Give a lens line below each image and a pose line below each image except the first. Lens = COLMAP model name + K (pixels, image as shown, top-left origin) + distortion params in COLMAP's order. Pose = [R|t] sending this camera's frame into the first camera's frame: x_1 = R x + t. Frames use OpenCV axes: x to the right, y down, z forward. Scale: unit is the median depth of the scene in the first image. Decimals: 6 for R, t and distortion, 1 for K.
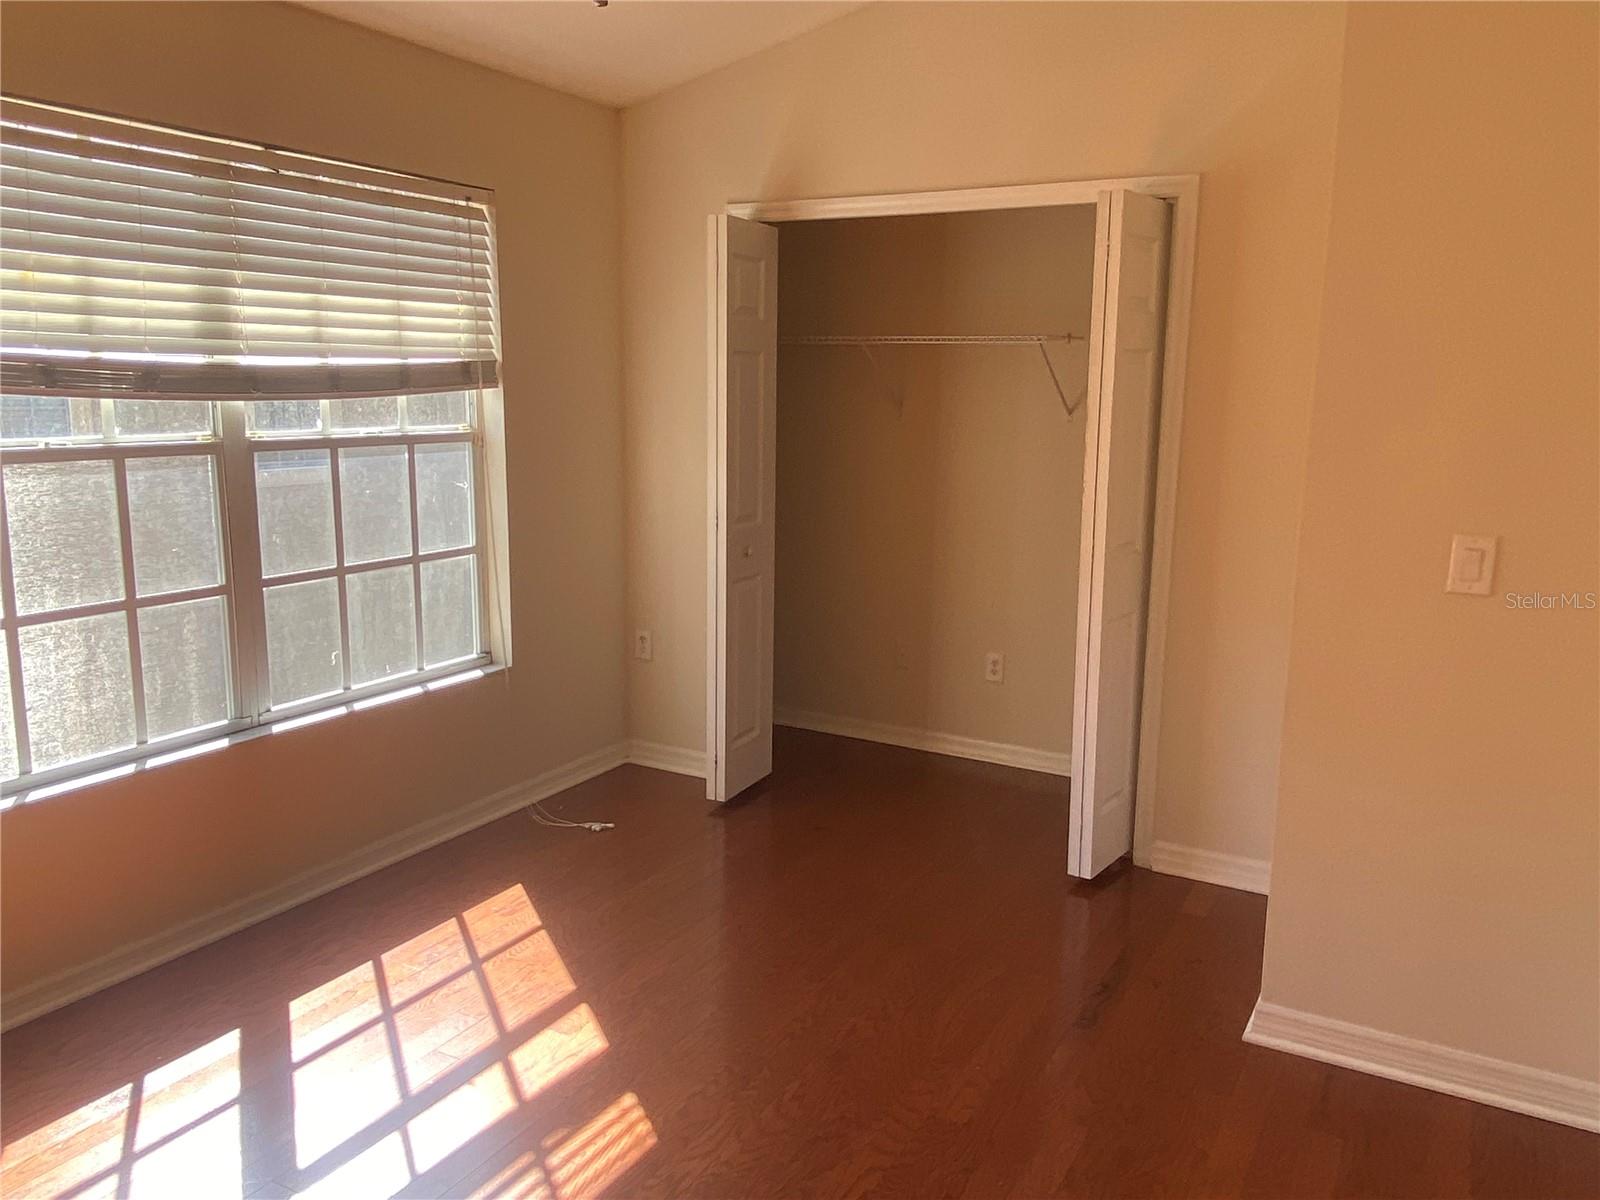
lens RADIAL K [[1209.0, 0, 811.4], [0, 1209.0, 606.3], [0, 0, 1]] dist [0.083342, -0.111585]
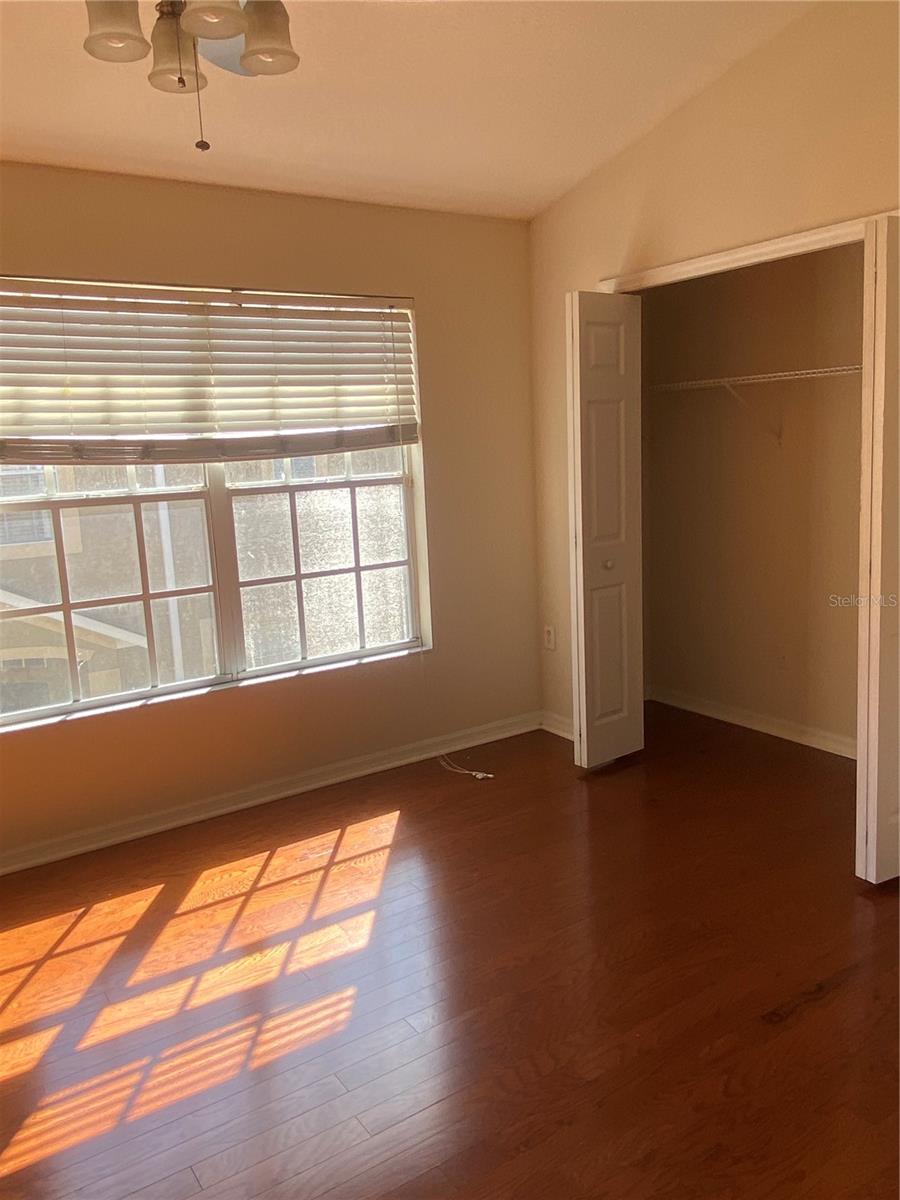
lens RADIAL K [[906.7, 0, 441.5], [0, 906.7, 592.8], [0, 0, 1]] dist [0.083342, -0.111585]
pose [[0.880340, 0.021292, -0.473865, 0.270266], [-0.026686, 0.999633, -0.004662, -0.009504], [0.473592, 0.016750, 0.880585, 0.133397]]
